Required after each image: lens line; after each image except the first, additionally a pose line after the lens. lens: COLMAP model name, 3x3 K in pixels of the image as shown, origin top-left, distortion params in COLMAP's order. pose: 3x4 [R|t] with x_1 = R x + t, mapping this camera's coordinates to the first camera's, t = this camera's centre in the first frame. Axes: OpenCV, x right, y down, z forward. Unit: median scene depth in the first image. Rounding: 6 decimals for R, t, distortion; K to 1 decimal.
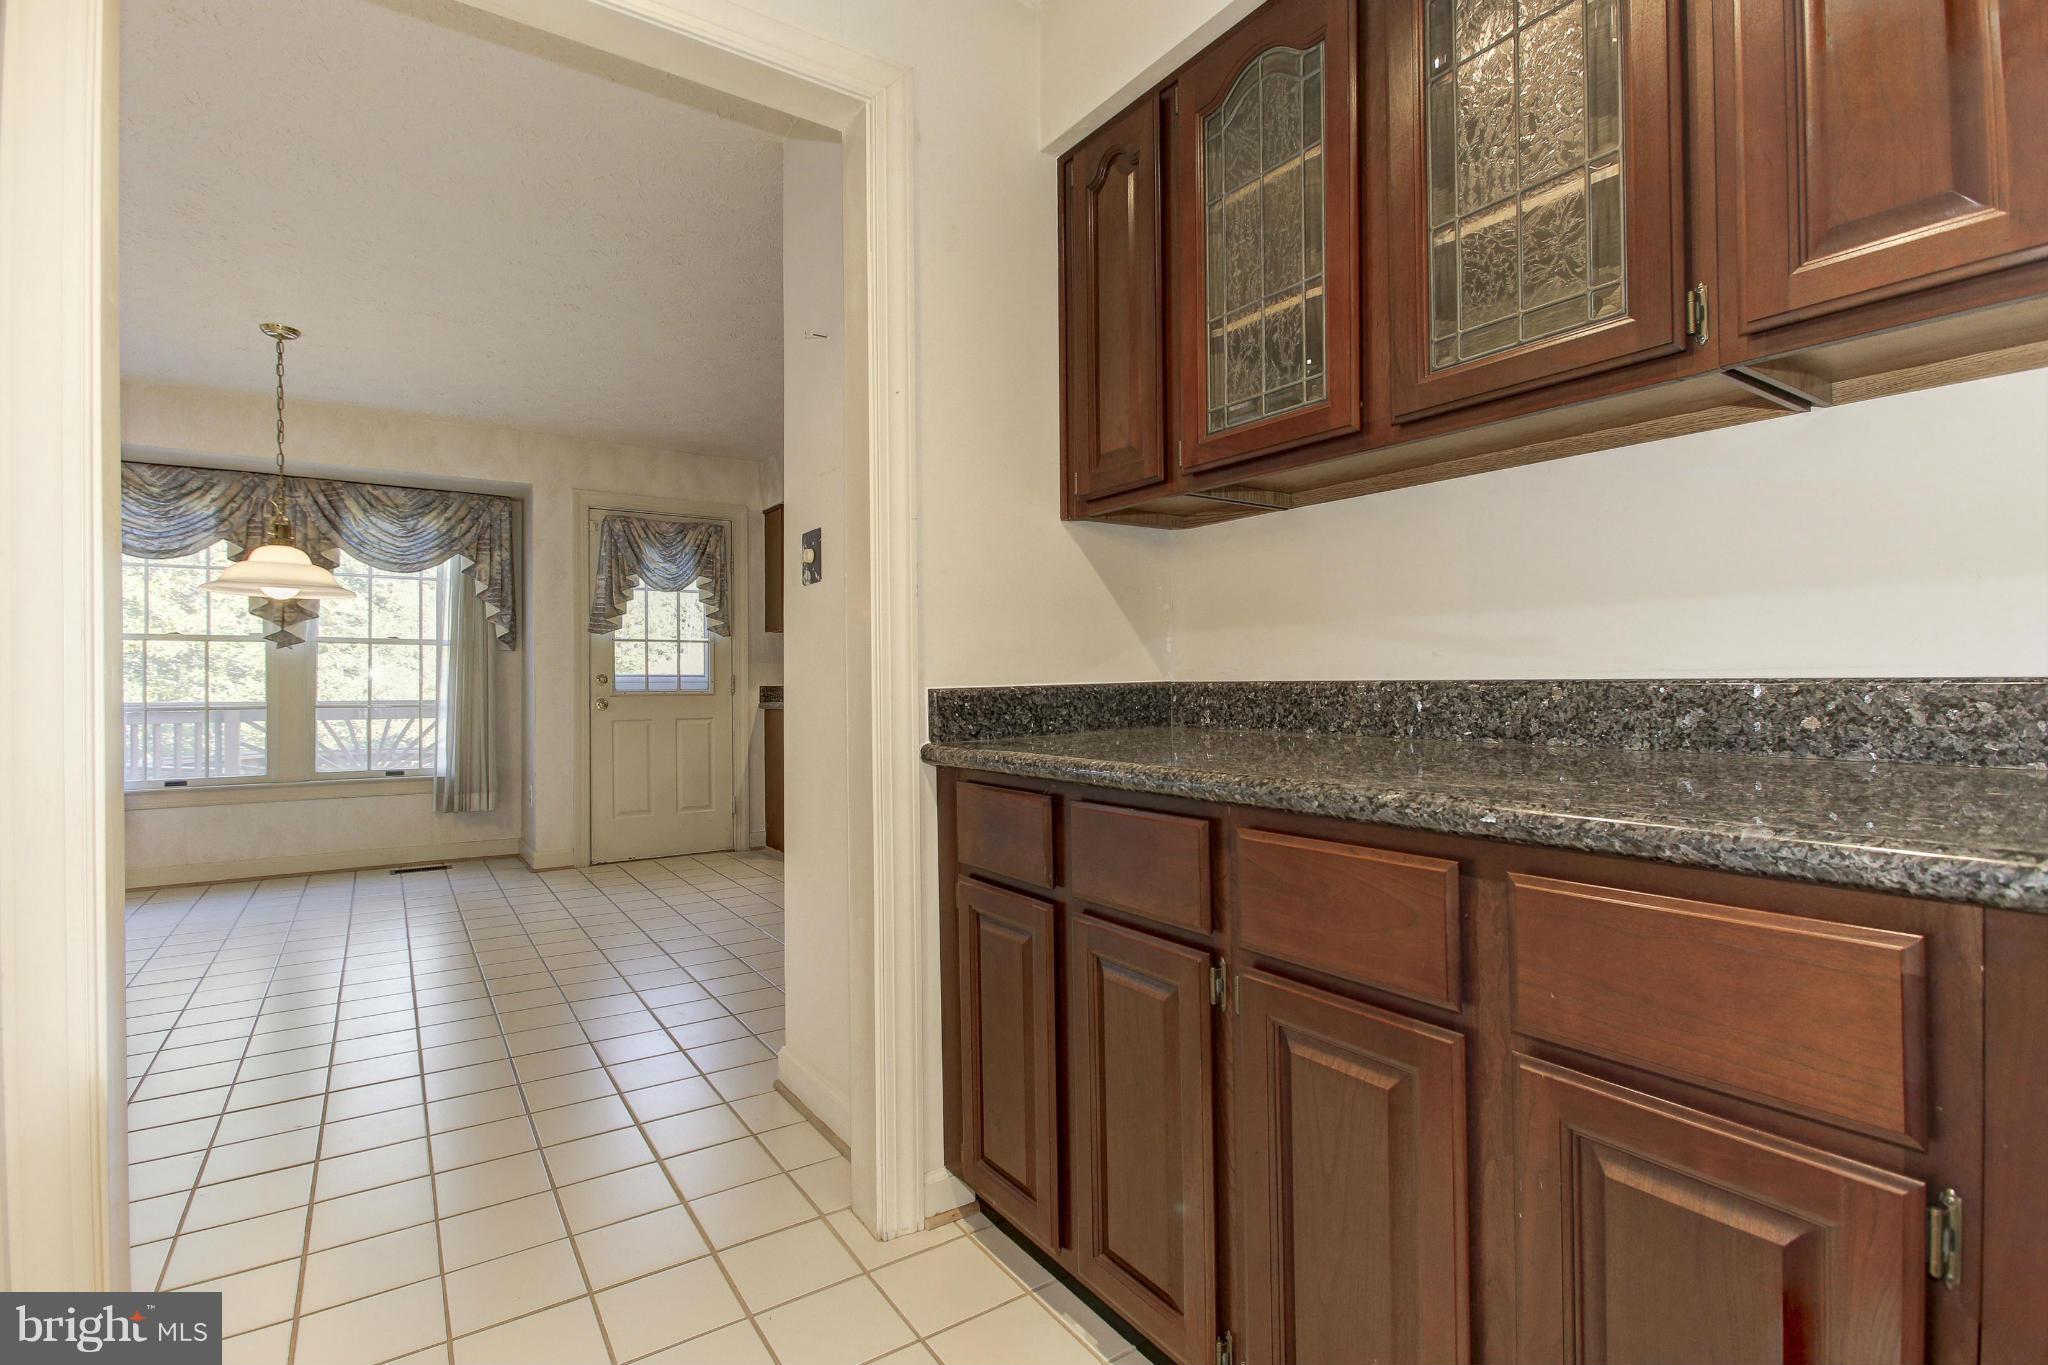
lens RADIAL K [[954.7, 0, 1024.0], [0, 954.7, 682.5], [0, 0, 1]] dist [-0.002435, -0.000389]
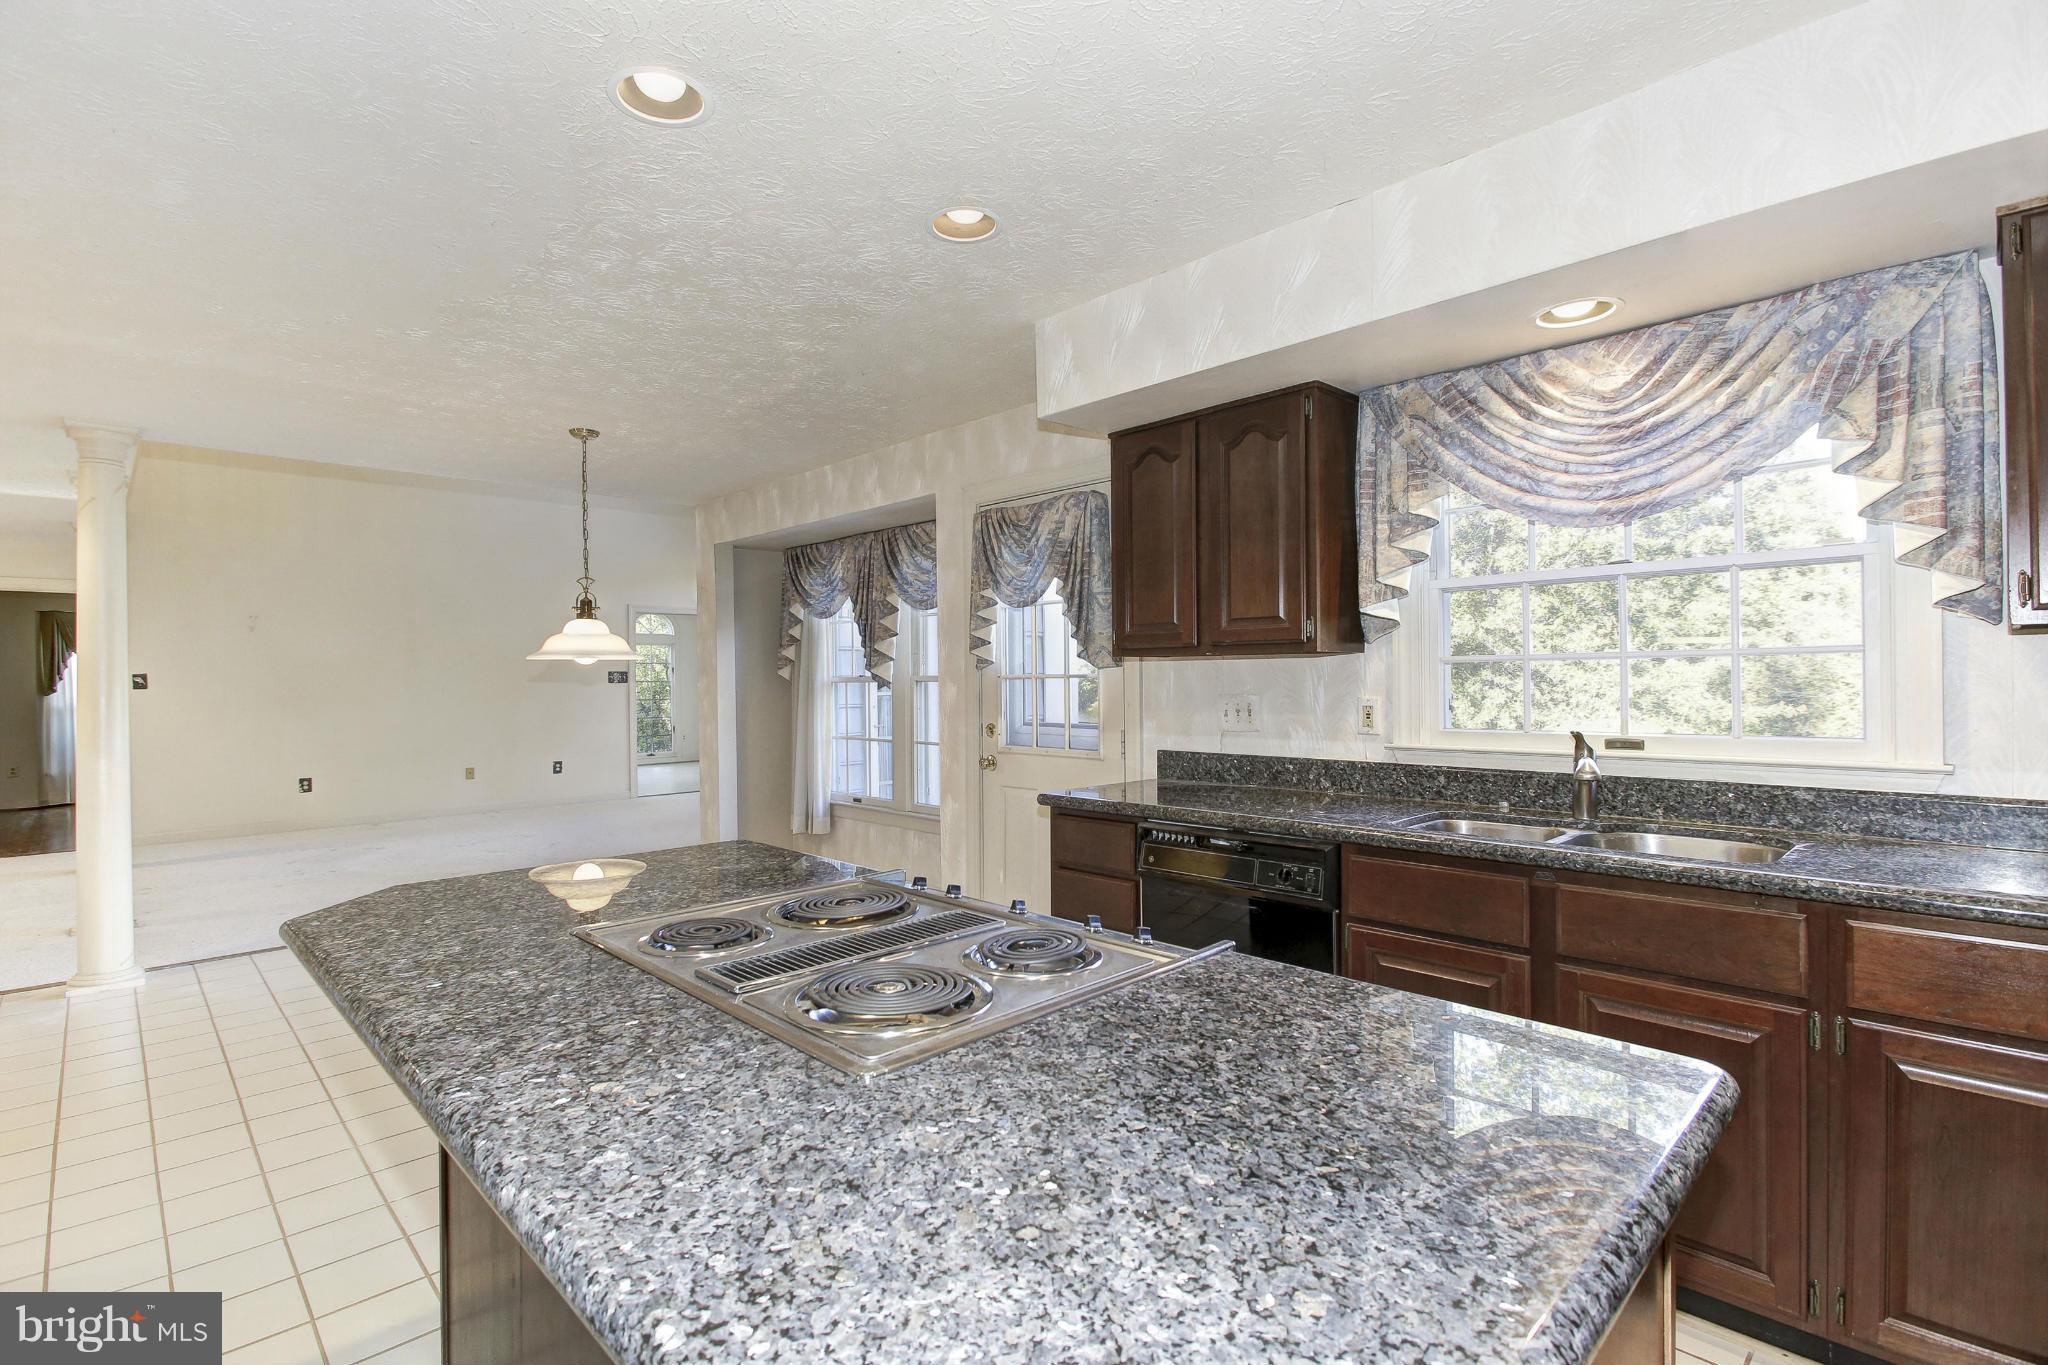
lens RADIAL K [[954.7, 0, 1024.0], [0, 954.7, 682.5], [0, 0, 1]] dist [-0.002435, -0.000389]
pose [[0.174045, 0.009124, -0.984695, 0.344402], [0.012572, 0.999855, 0.011486, -0.055793], [0.984657, -0.014379, 0.173905, 1.008794]]
